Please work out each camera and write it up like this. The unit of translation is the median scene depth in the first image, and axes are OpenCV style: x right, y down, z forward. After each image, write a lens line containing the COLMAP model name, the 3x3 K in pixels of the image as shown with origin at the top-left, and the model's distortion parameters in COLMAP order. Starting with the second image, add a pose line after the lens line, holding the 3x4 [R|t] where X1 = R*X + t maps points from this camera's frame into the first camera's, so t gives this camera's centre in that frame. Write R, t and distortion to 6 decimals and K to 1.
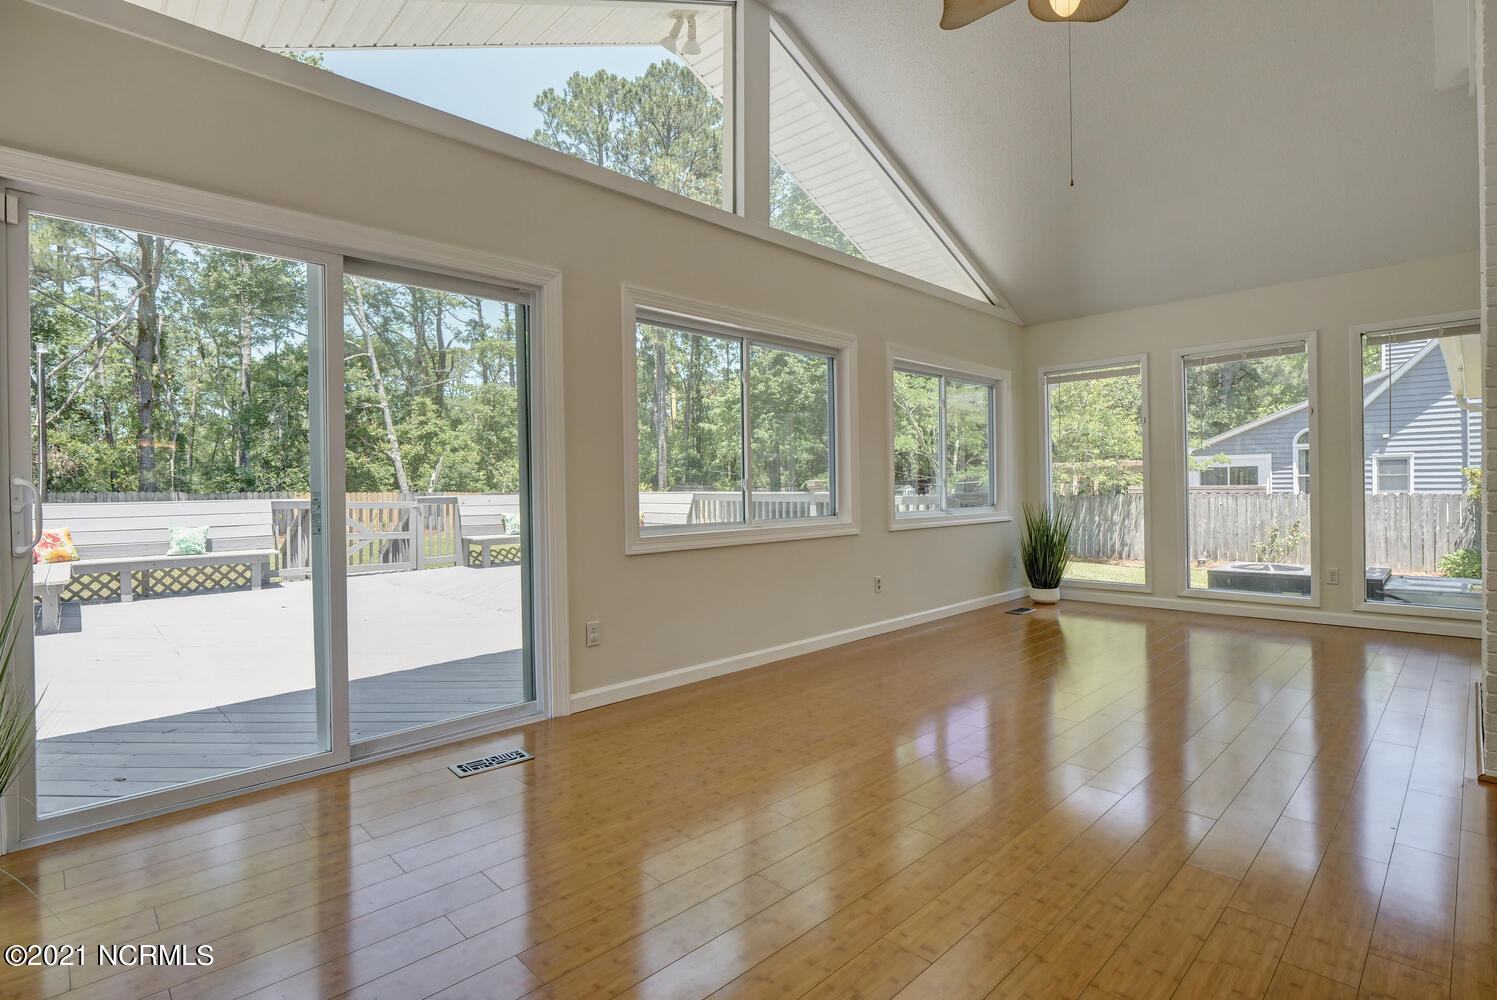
lens RADIAL K [[728.8, 0, 748.6], [0, 728.8, 491.8], [0, 0, 1]] dist [-0.012642, -0.001346]
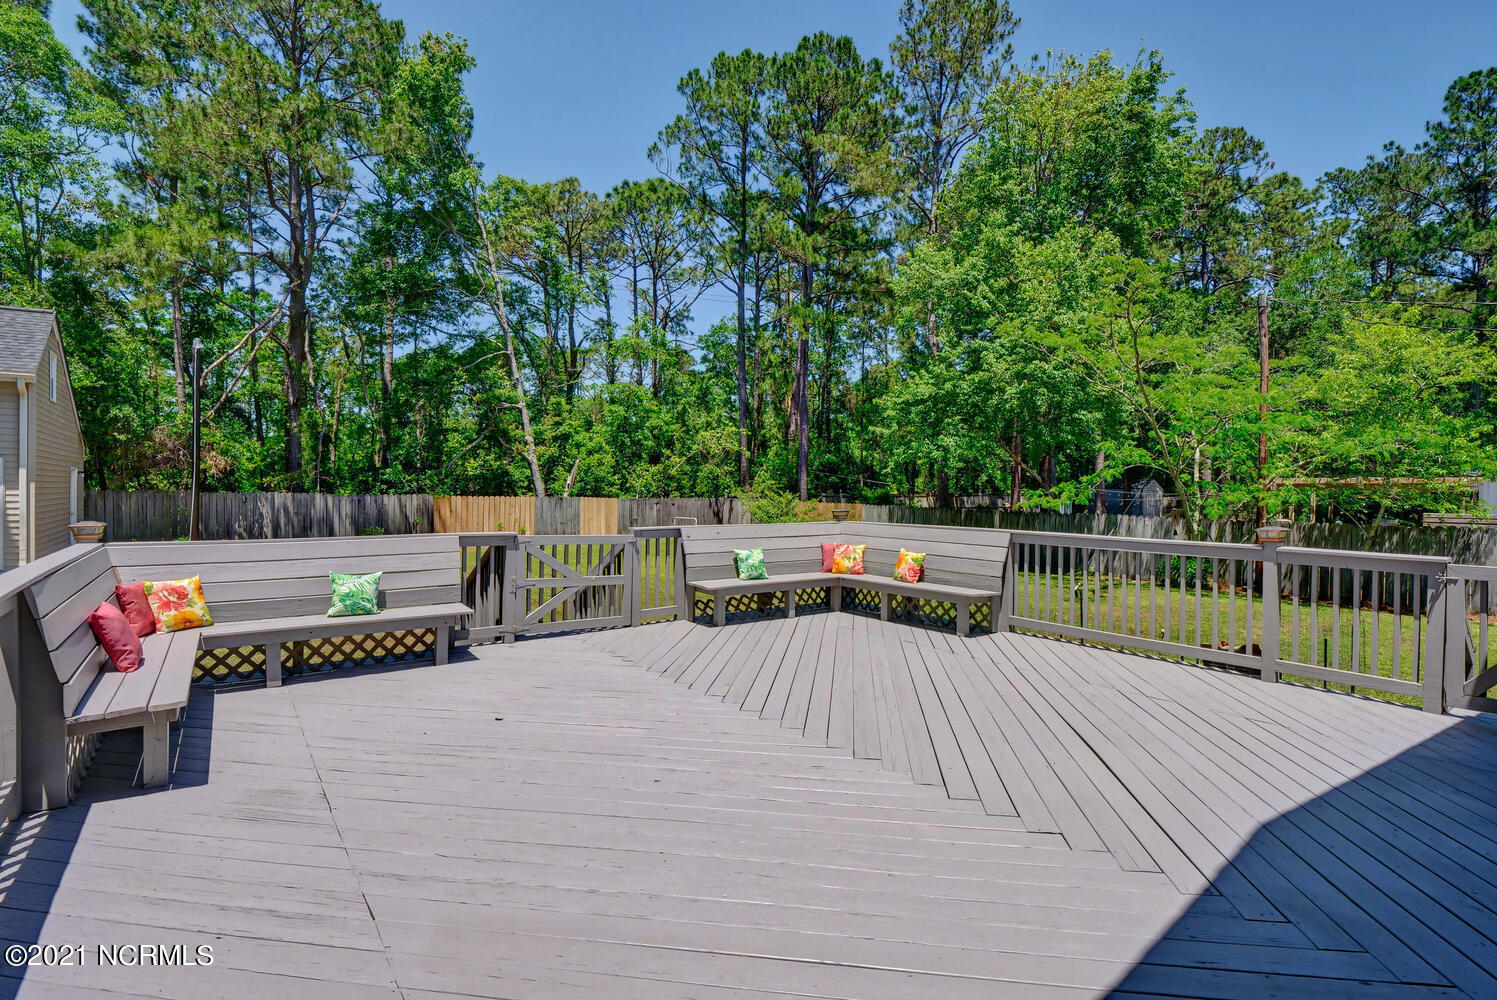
lens RADIAL K [[728.8, 0, 748.6], [0, 728.8, 491.8], [0, 0, 1]] dist [-0.012642, -0.001346]
pose [[0.991038, 0.021340, -0.131861, -0.074572], [-0.021703, 0.999764, -0.001314, -0.009829], [0.131802, 0.004164, 0.991267, 0.085538]]
